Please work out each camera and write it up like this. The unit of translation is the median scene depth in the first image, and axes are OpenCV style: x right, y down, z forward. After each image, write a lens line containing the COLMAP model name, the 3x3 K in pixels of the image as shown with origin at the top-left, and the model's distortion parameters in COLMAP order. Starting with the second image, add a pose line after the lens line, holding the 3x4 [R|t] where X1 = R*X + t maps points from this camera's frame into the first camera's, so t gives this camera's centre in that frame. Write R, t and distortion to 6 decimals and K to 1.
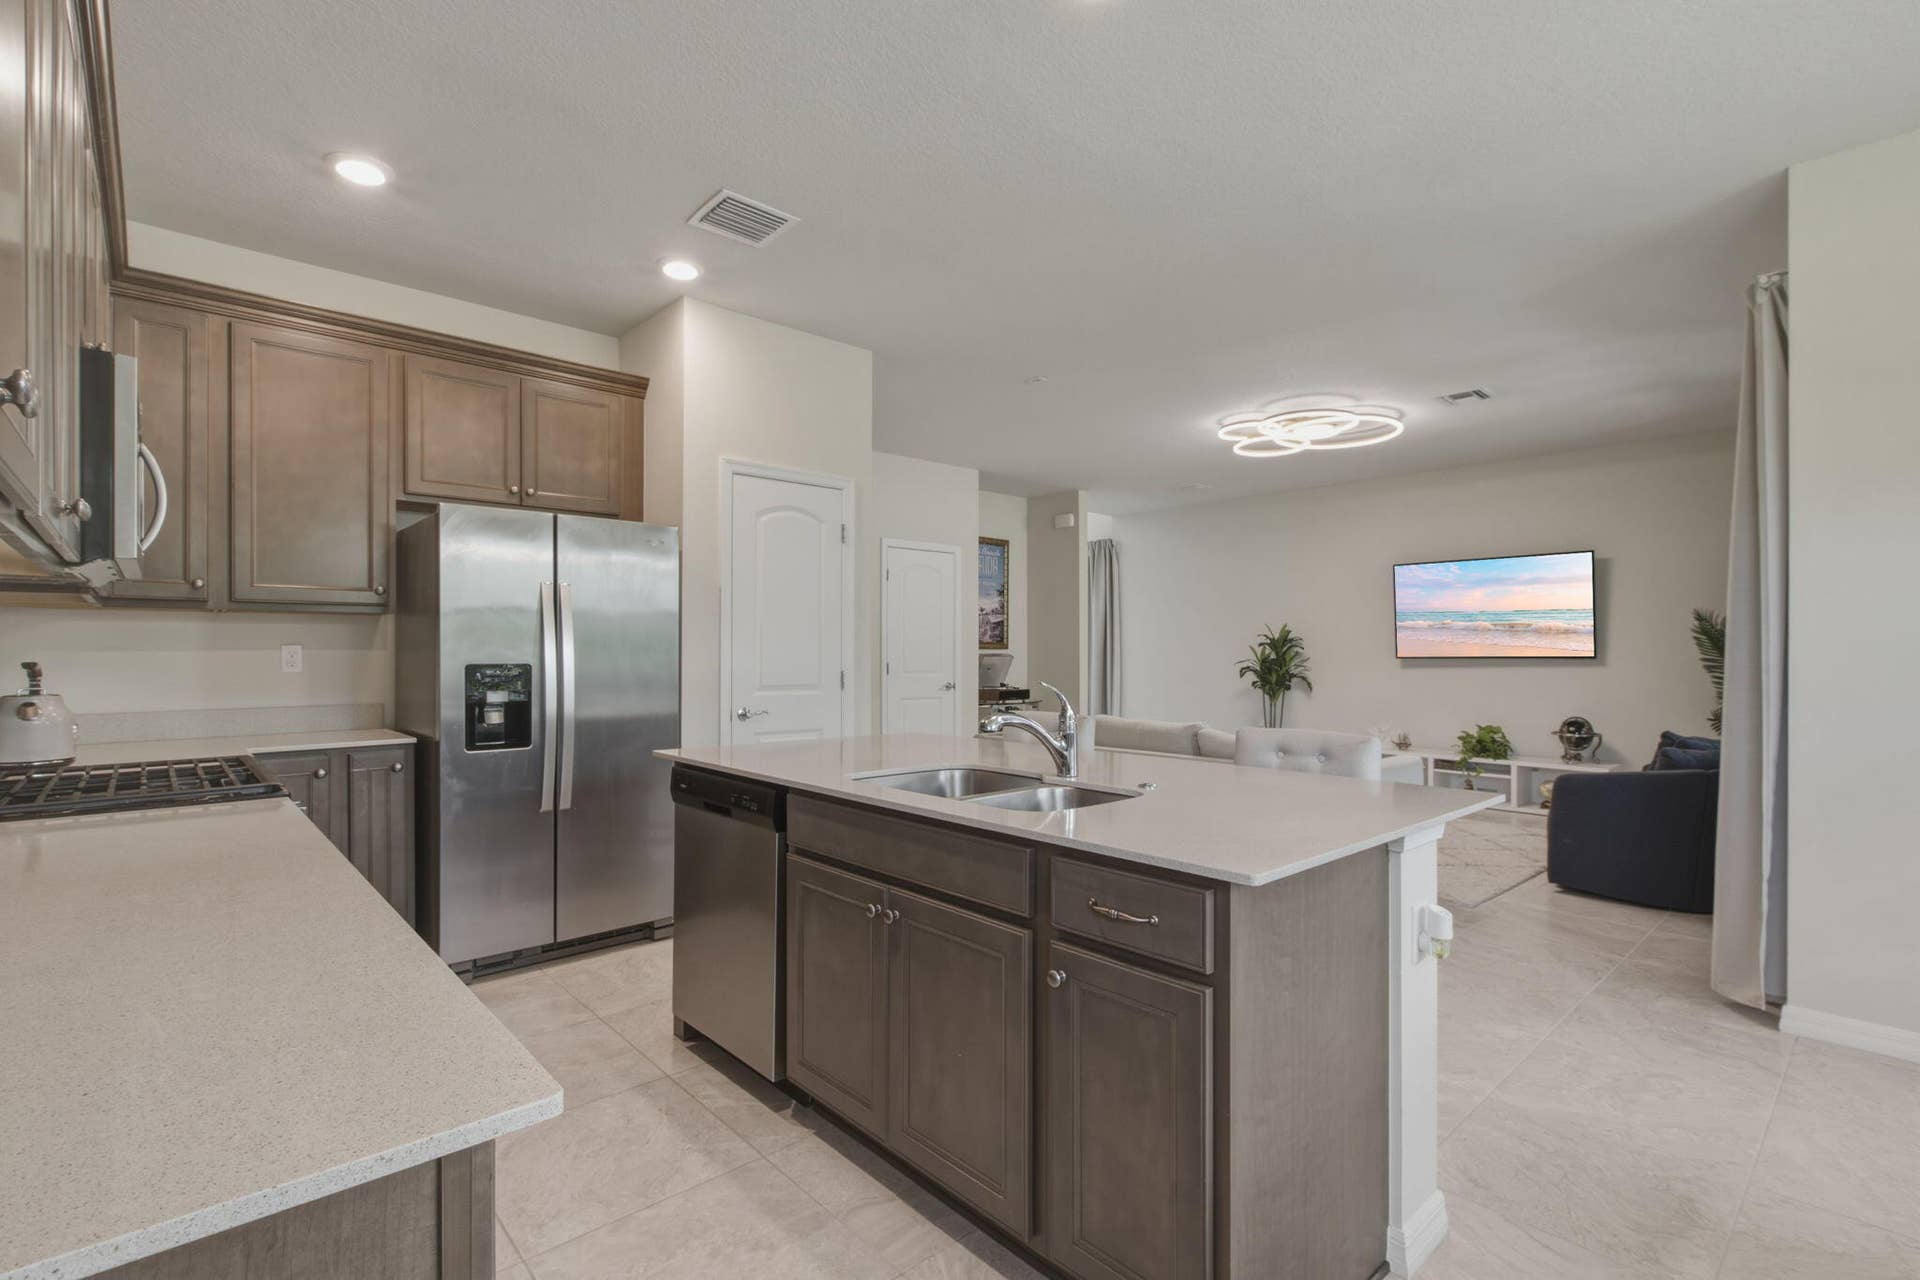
lens RADIAL K [[884.0, 0, 987.2], [0, 884.0, 635.1], [0, 0, 1]] dist [0.002465, -0.000289]
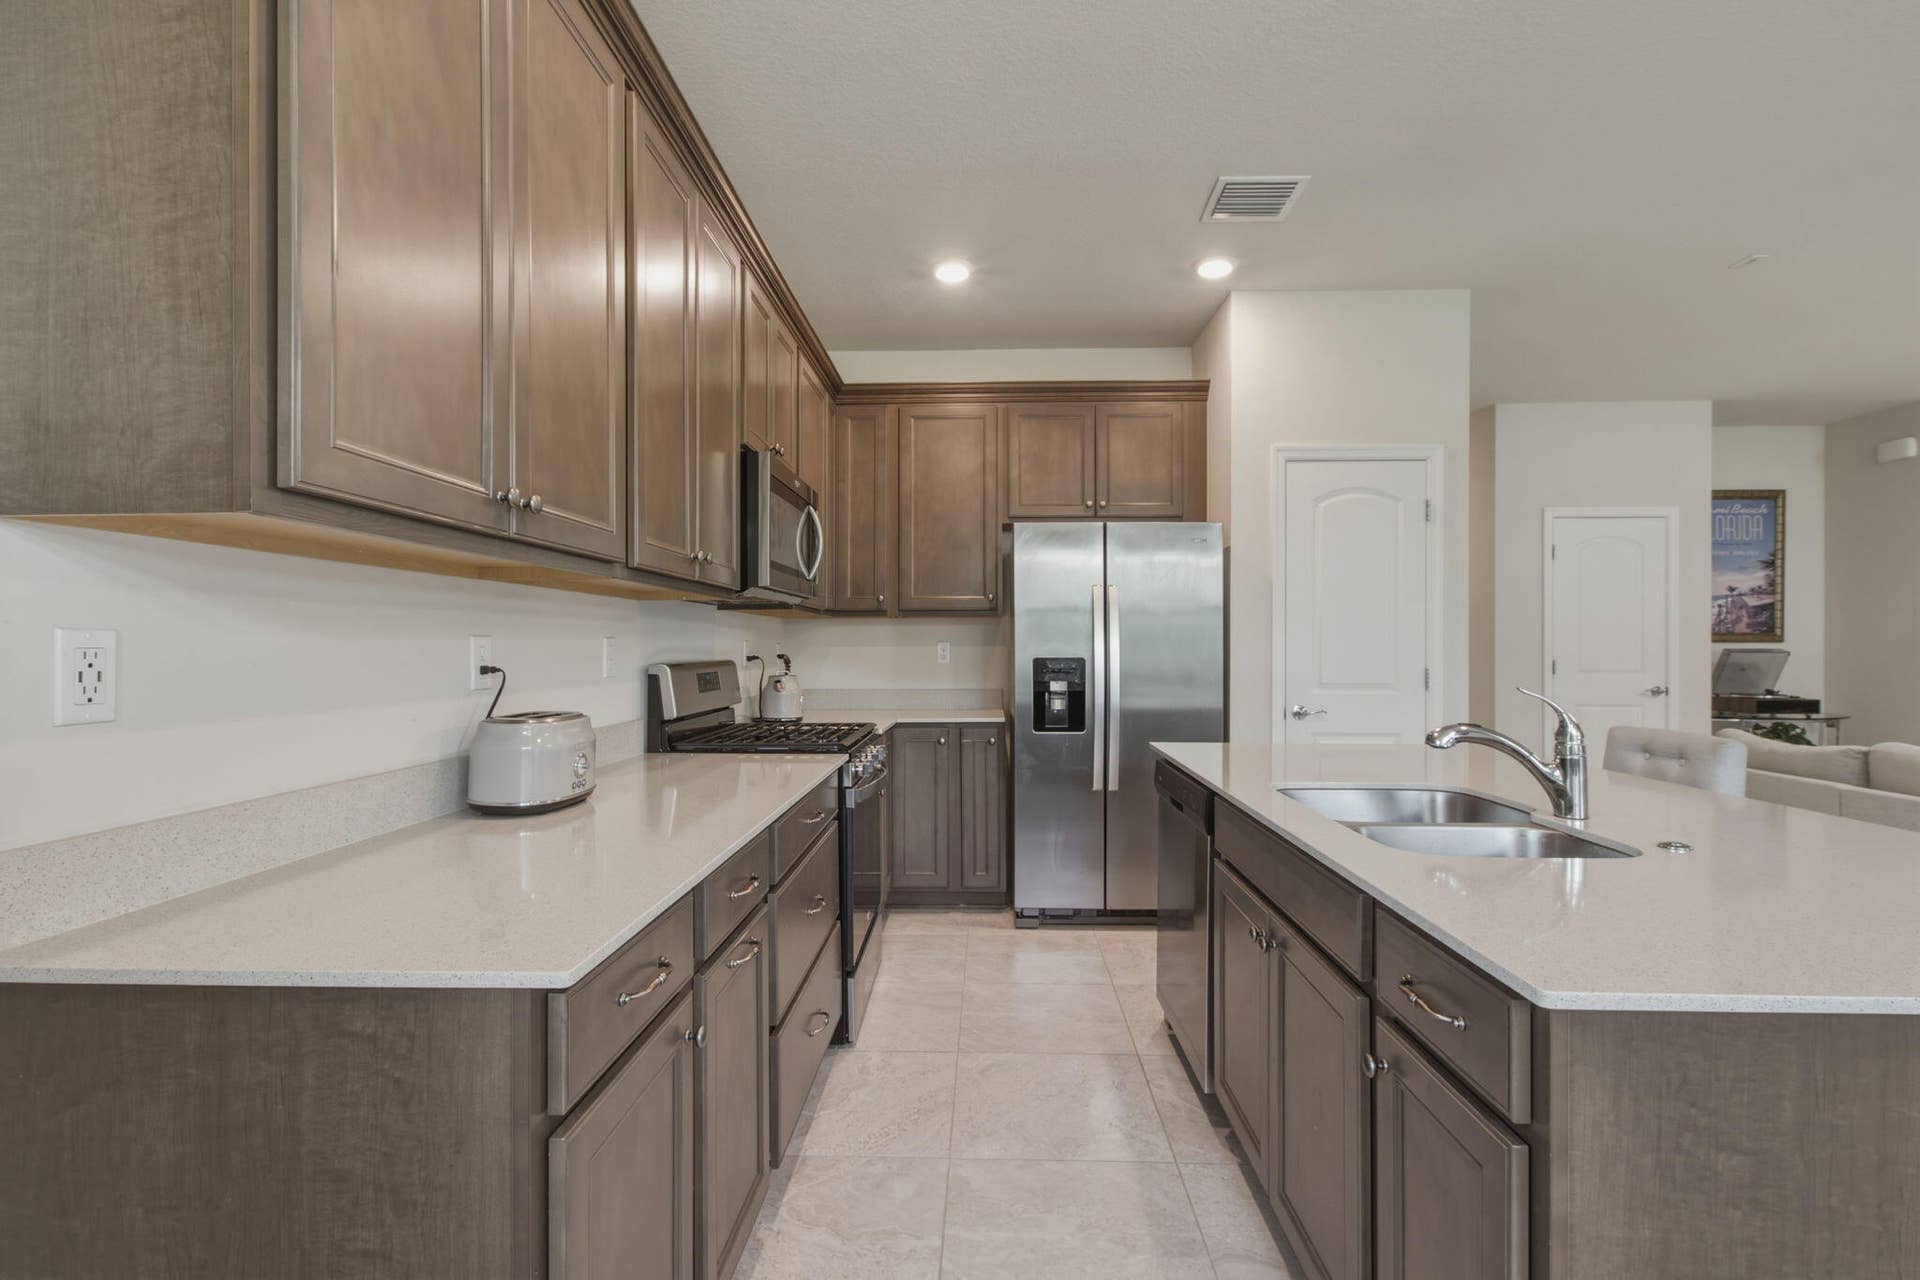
lens RADIAL K [[883.8, 0, 960.0], [0, 883.8, 632.5], [0, 0, 1]] dist [-0.014979, 0.000775]
pose [[0.706412, -0.013334, -0.707675, 0.166955], [0.014906, 0.999881, -0.003961, 0.002252], [0.707644, -0.007751, 0.706527, 0.091192]]
